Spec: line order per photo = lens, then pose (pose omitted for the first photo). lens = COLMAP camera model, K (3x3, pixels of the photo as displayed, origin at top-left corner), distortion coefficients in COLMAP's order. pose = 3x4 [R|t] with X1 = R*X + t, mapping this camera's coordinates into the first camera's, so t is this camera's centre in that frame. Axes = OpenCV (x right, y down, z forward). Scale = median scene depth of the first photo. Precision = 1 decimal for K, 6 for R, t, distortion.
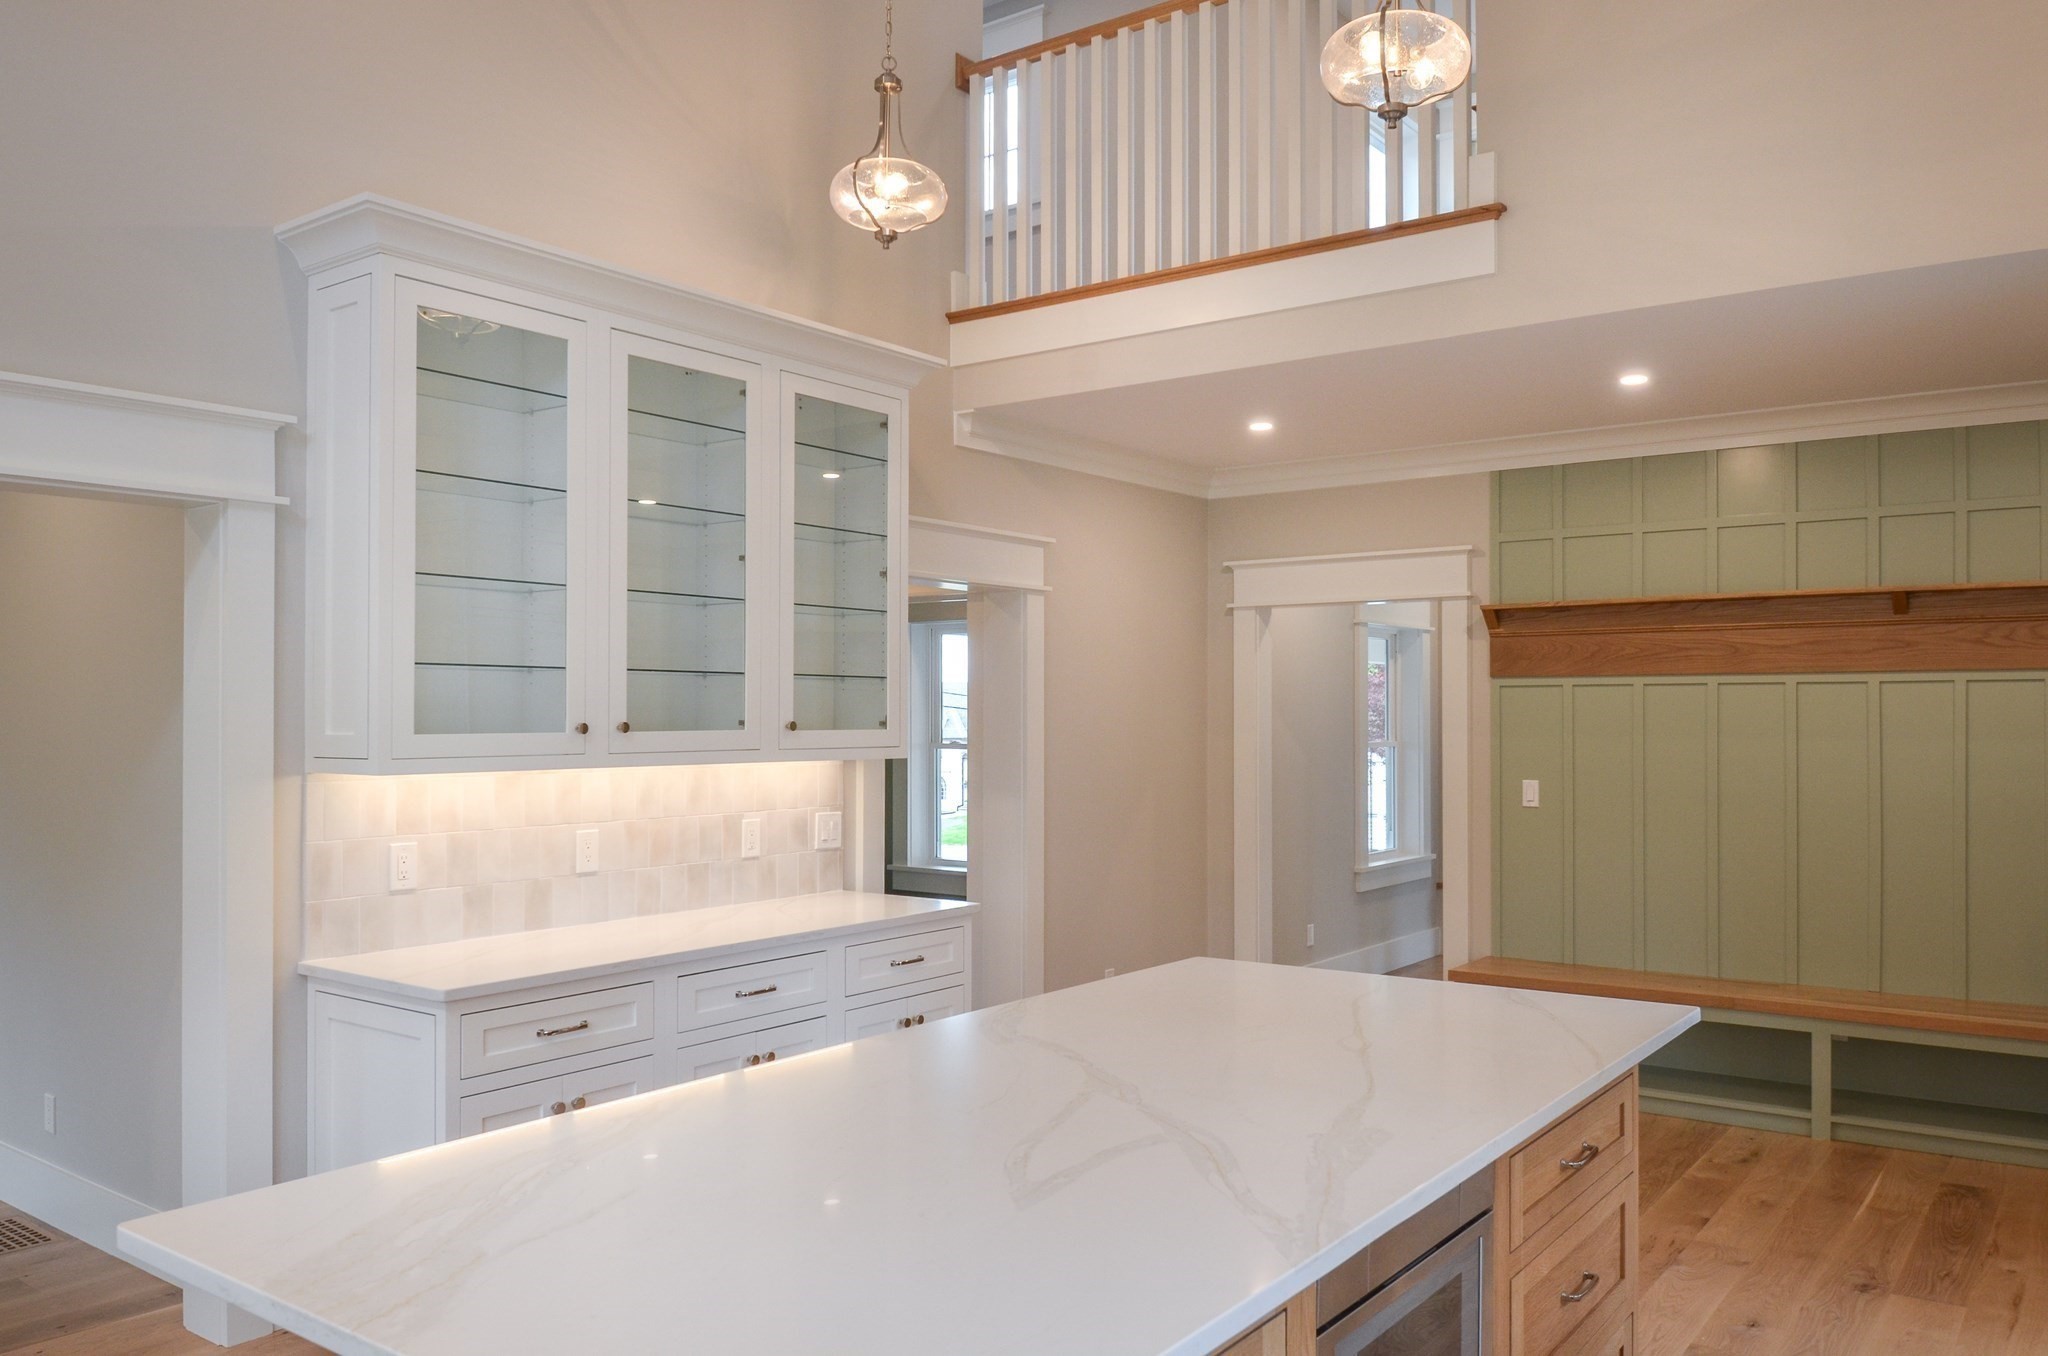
lens RADIAL K [[1523.6, 0, 1025.4], [0, 1523.6, 685.9], [0, 0, 1]] dist [-0.051678, 0.003283]
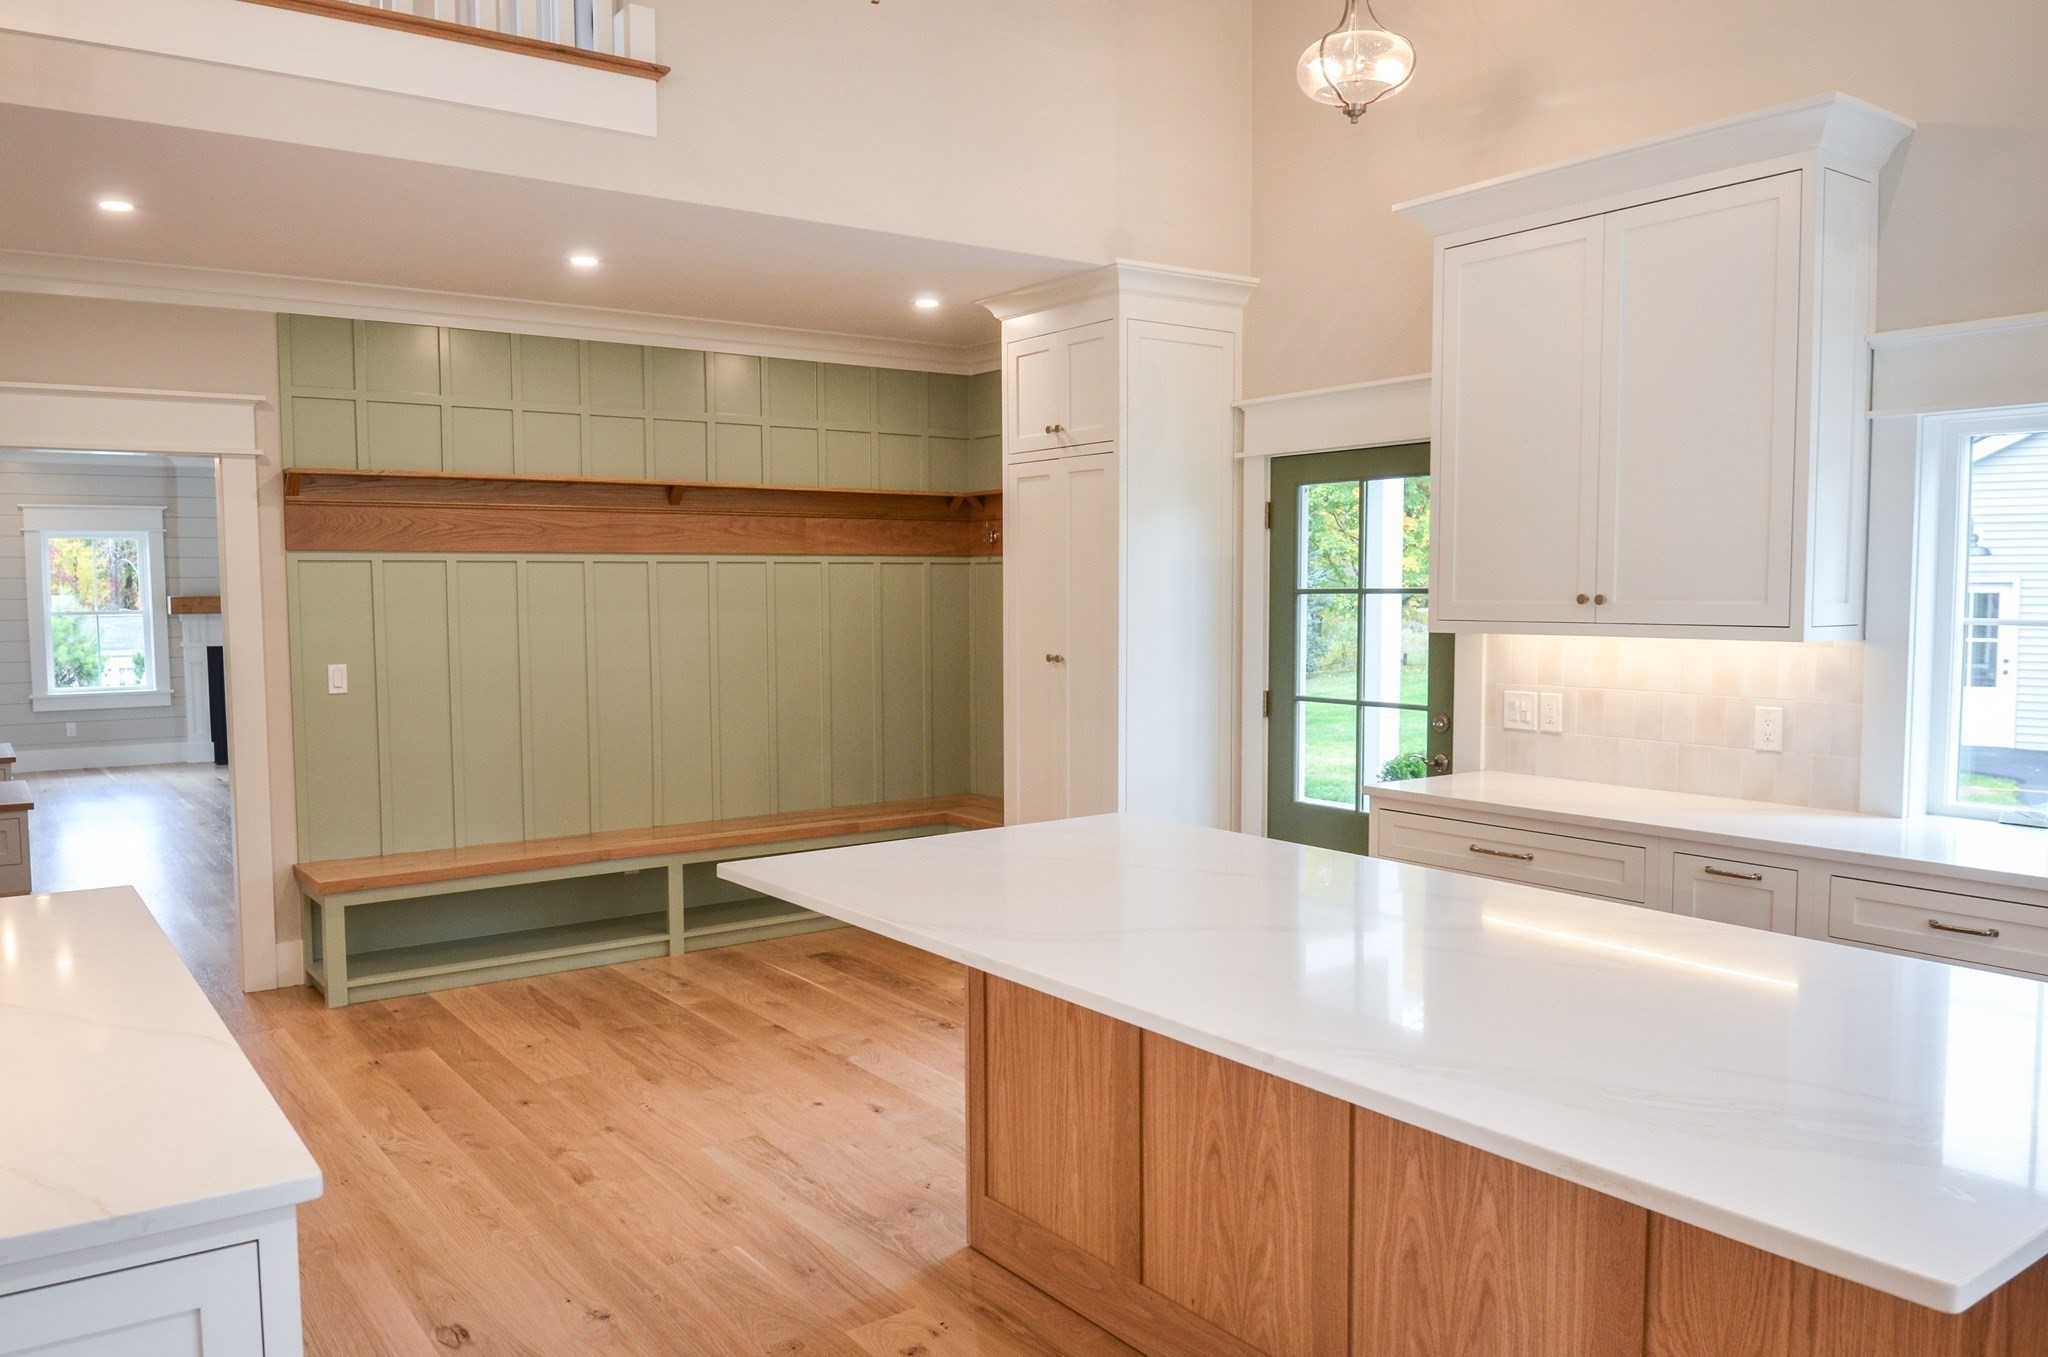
lens RADIAL K [[1469.3, 0, 1011.0], [0, 1469.3, 691.2], [0, 0, 1]] dist [-0.005212, -0.009876]
pose [[0.302968, -0.071055, 0.950348, -0.442690], [-0.011516, 0.996871, 0.078205, 0.004932], [-0.952931, -0.034638, 0.301202, 0.394041]]
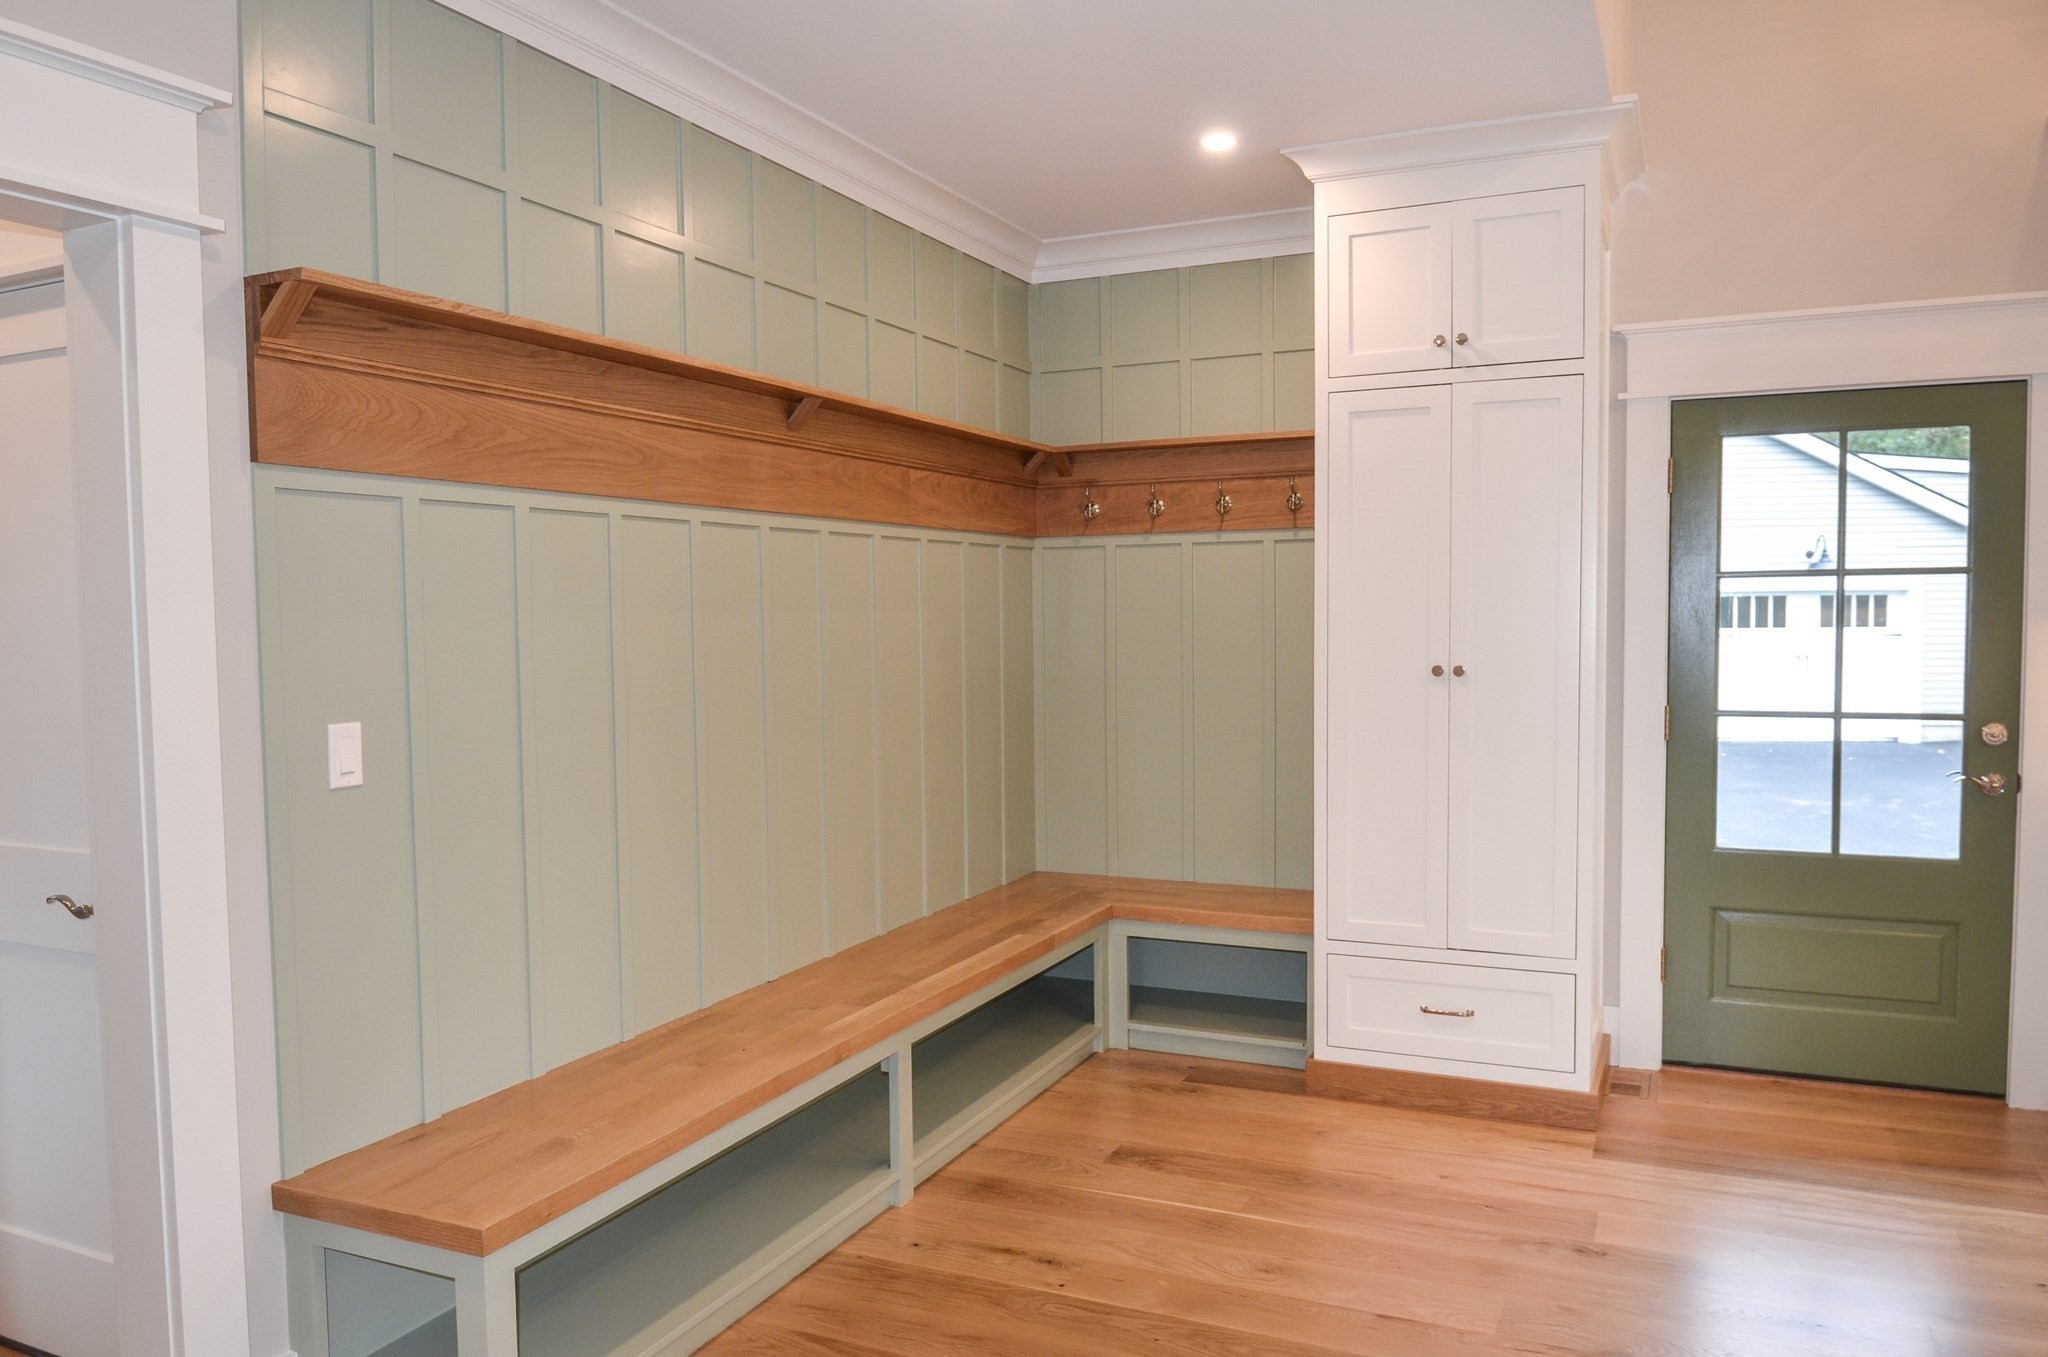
lens RADIAL K [[1457.4, 0, 1029.5], [0, 1457.4, 697.4], [0, 0, 1]] dist [0.006310, -0.050207]
pose [[-0.197168, -0.058649, 0.978614, -0.105189], [-0.006227, 0.998264, 0.058572, 0.035145], [-0.980350, 0.005455, -0.197191, 1.024148]]
